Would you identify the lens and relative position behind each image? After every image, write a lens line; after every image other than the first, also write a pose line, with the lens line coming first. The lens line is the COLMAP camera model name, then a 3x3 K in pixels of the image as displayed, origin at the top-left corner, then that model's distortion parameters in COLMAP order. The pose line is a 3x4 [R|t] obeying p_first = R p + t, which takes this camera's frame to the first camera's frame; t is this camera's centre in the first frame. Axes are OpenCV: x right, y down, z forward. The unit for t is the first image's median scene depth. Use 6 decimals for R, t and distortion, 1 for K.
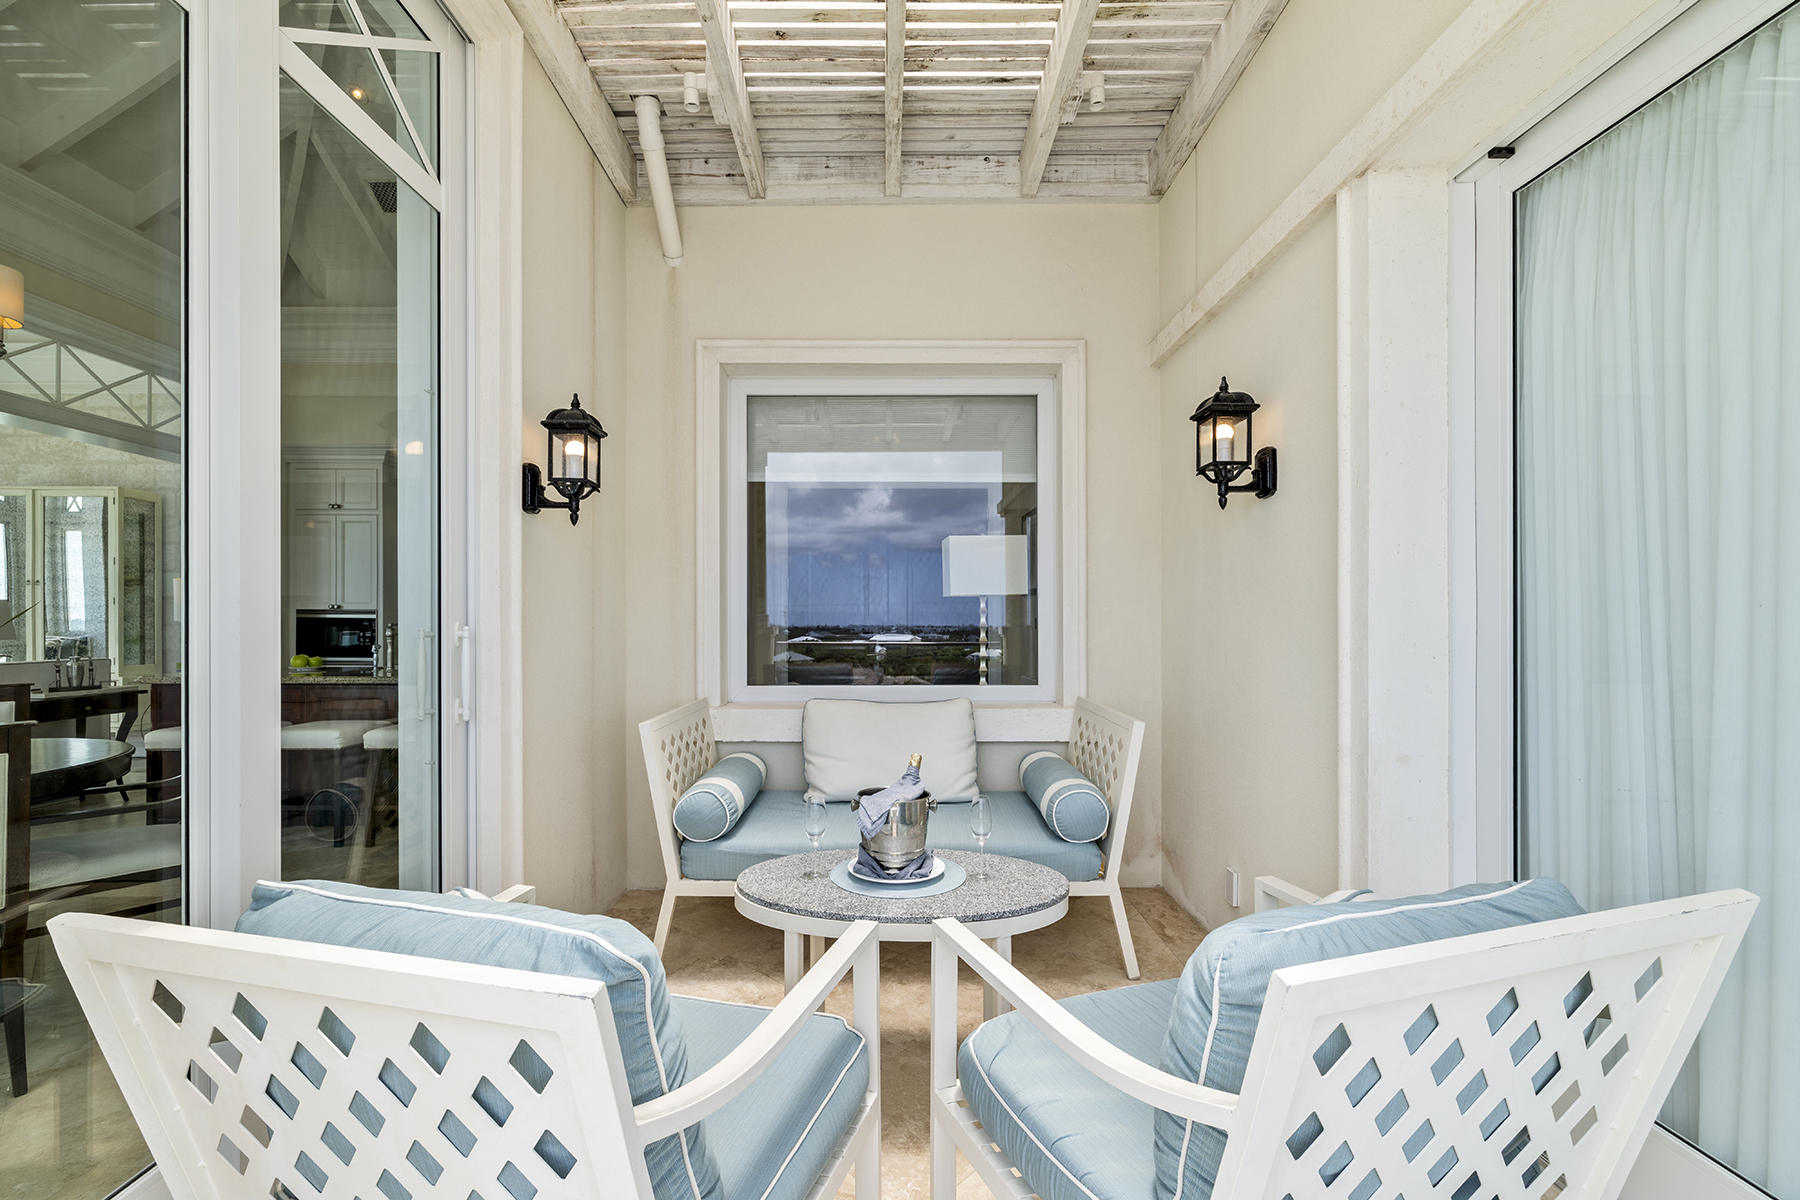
lens RADIAL K [[790.5, 0, 897.7], [0, 790.5, 617.9], [0, 0, 1]] dist [0.002554, 0.000003]
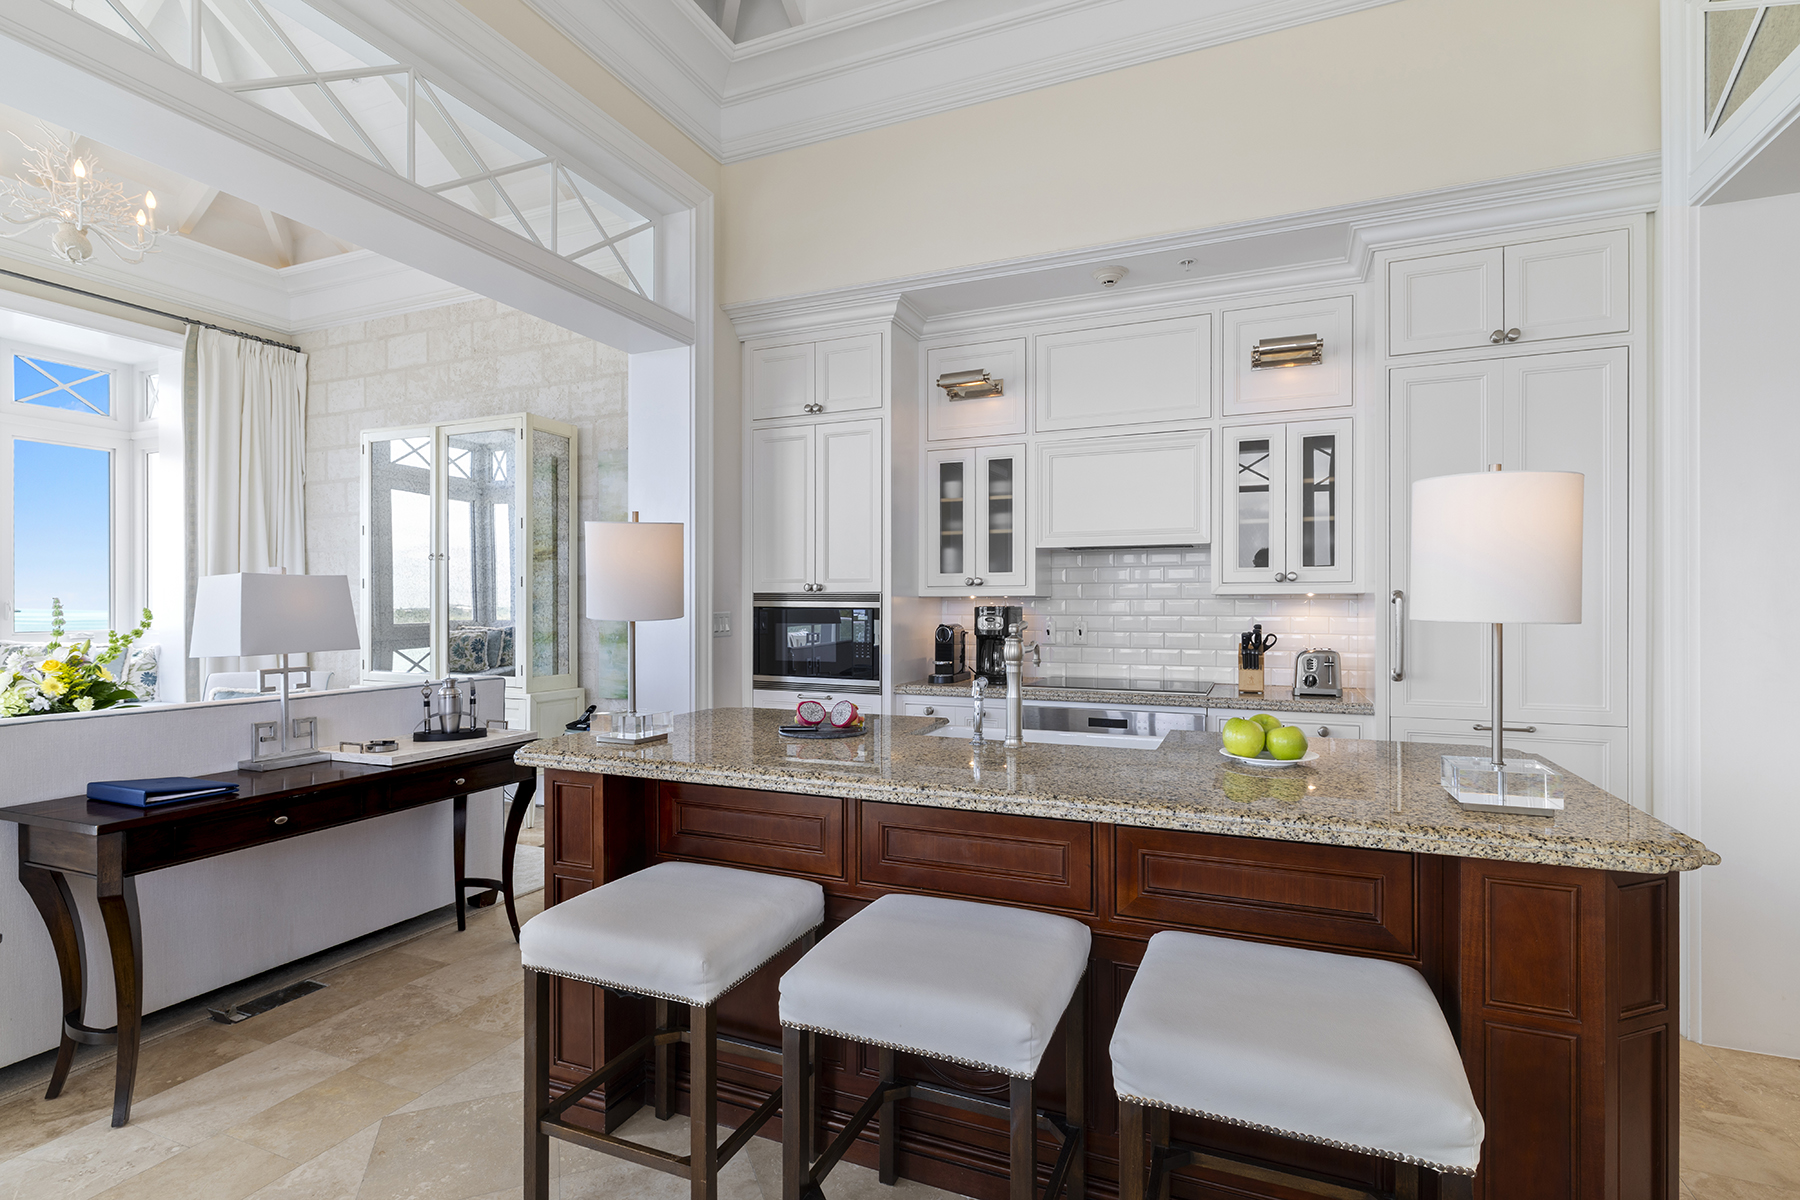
lens RADIAL K [[858.5, 0, 894.7], [0, 858.5, 607.2], [0, 0, 1]] dist [-0.001734, -0.000326]
pose [[0.919666, 0.002815, -0.392692, -0.417222], [-0.001494, 0.999992, 0.003668, -0.002609], [0.392699, -0.002787, 0.919663, 0.461043]]
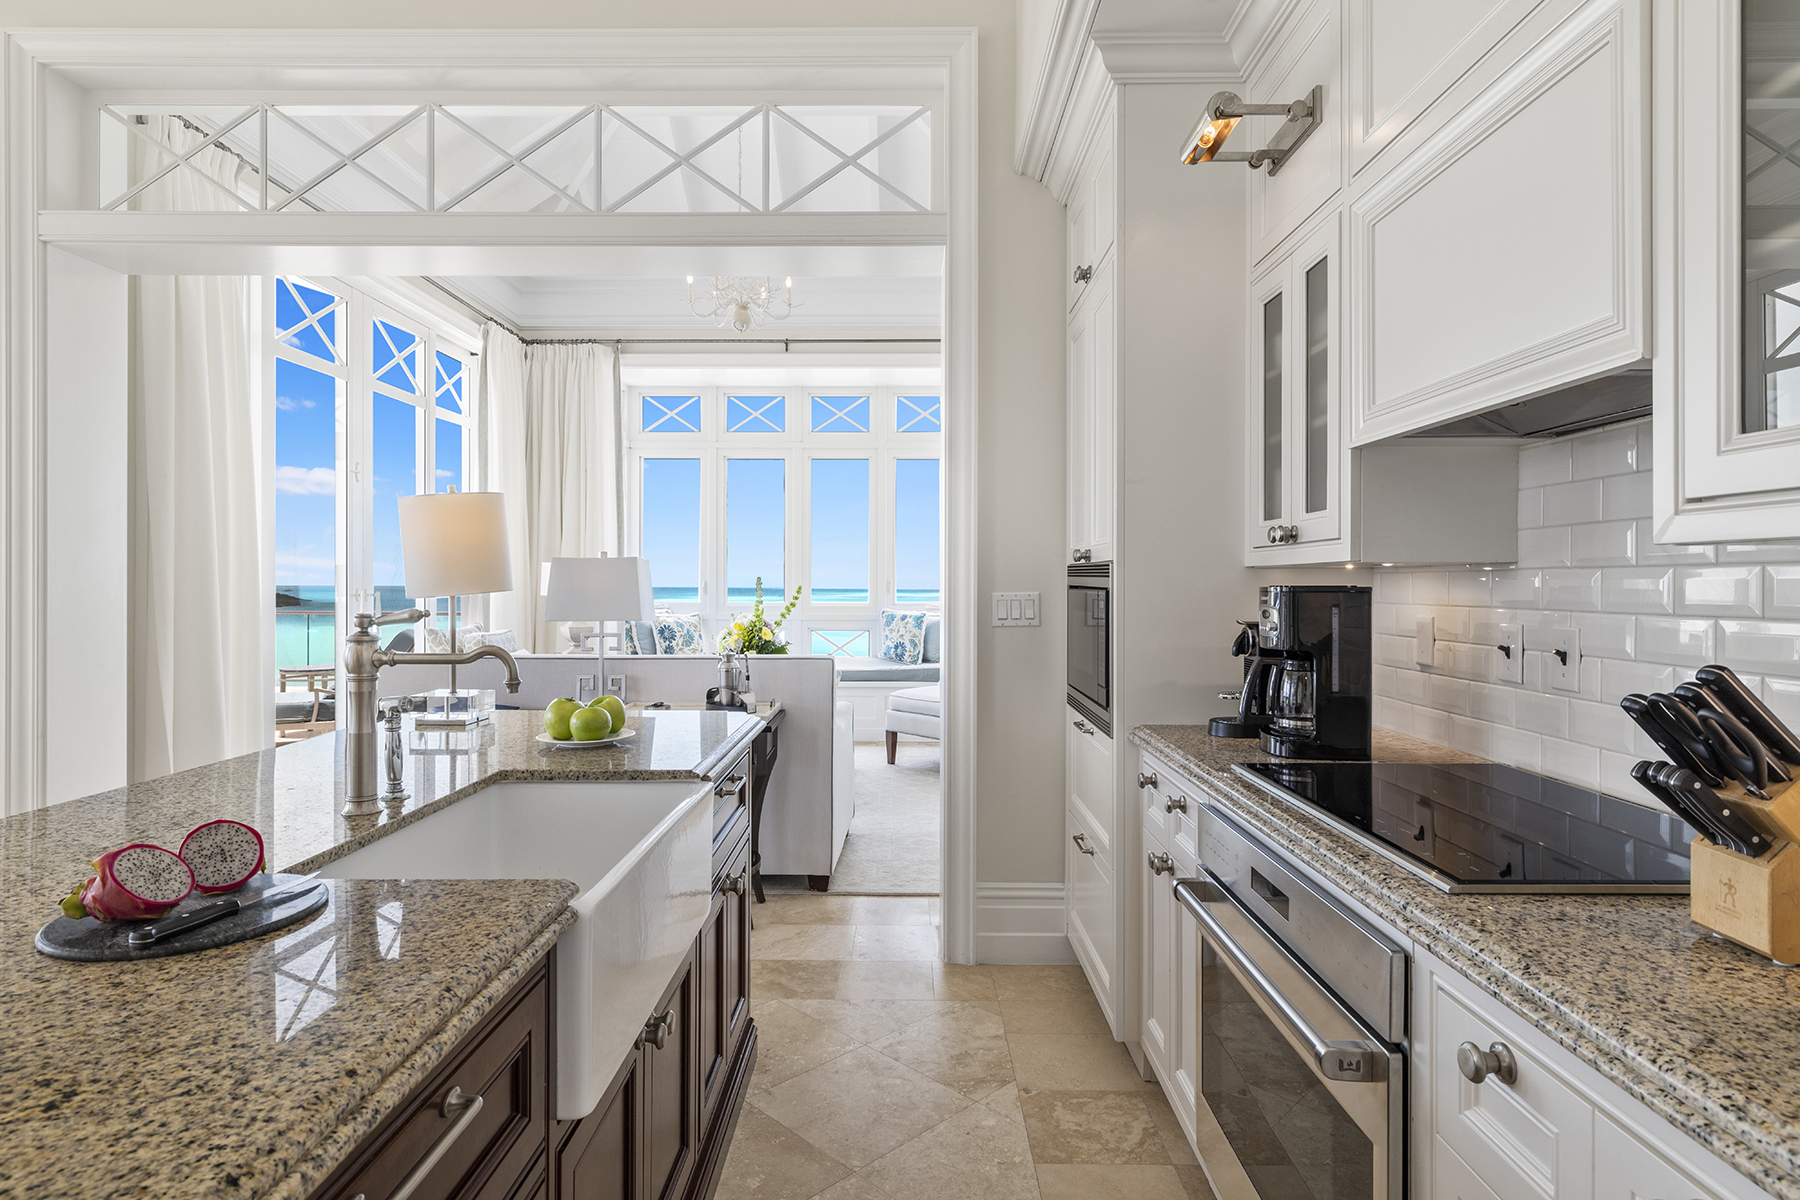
lens RADIAL K [[954.0, 0, 900.0], [0, 954.0, 600.0], [0, 0, 1]] dist [-0.001326, -0.000114]
pose [[-0.008381, 0.019909, -0.999767, -0.277723], [0.000010, 0.999802, 0.019910, -0.002681], [0.999965, 0.000157, -0.008379, 0.915668]]
